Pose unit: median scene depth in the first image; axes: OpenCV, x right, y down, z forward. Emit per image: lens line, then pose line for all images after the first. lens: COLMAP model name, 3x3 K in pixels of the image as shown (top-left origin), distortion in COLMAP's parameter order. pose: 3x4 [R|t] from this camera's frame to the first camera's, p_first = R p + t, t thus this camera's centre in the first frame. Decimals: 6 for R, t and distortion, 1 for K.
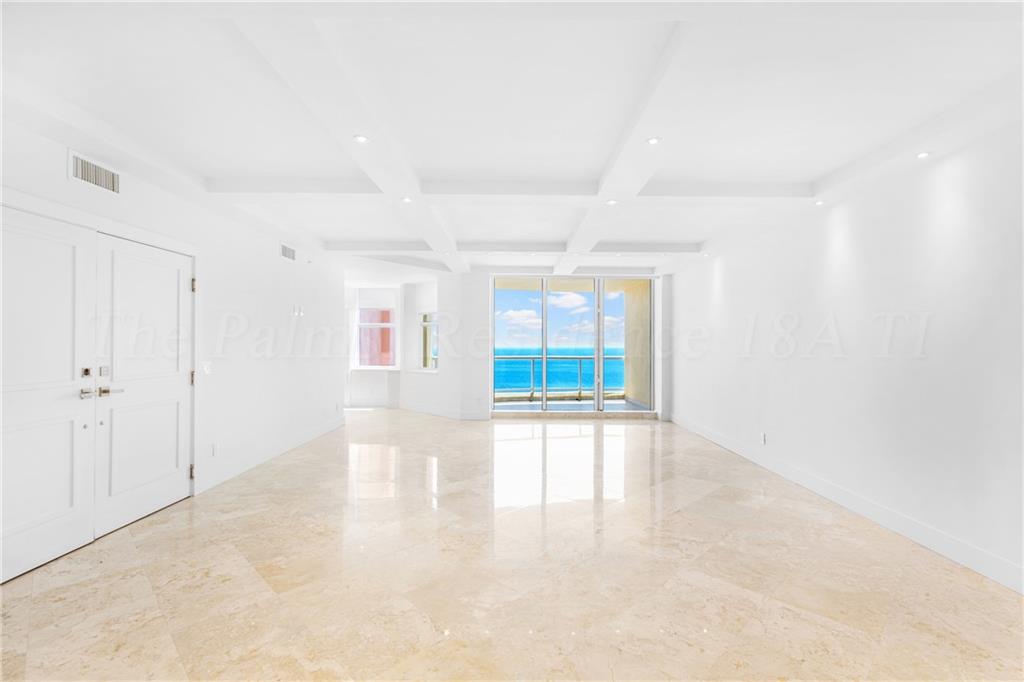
lens RADIAL K [[461.9, 0, 511.6], [0, 461.9, 347.6], [0, 0, 1]] dist [0.004261, 0.000125]
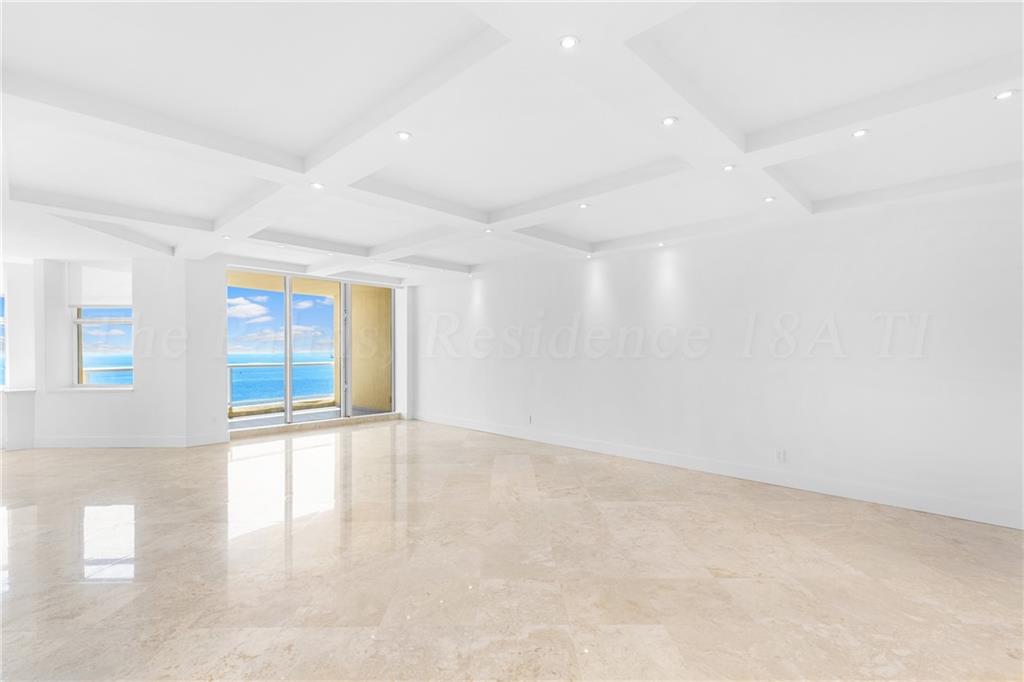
lens RADIAL K [[470.8, 0, 514.1], [0, 470.8, 346.1], [0, 0, 1]] dist [0.002790, 0.000559]
pose [[0.691005, 0.003878, 0.722840, -0.304824], [0.007703, 0.999889, -0.012729, 0.000716], [-0.722809, 0.014364, 0.690898, 0.052216]]
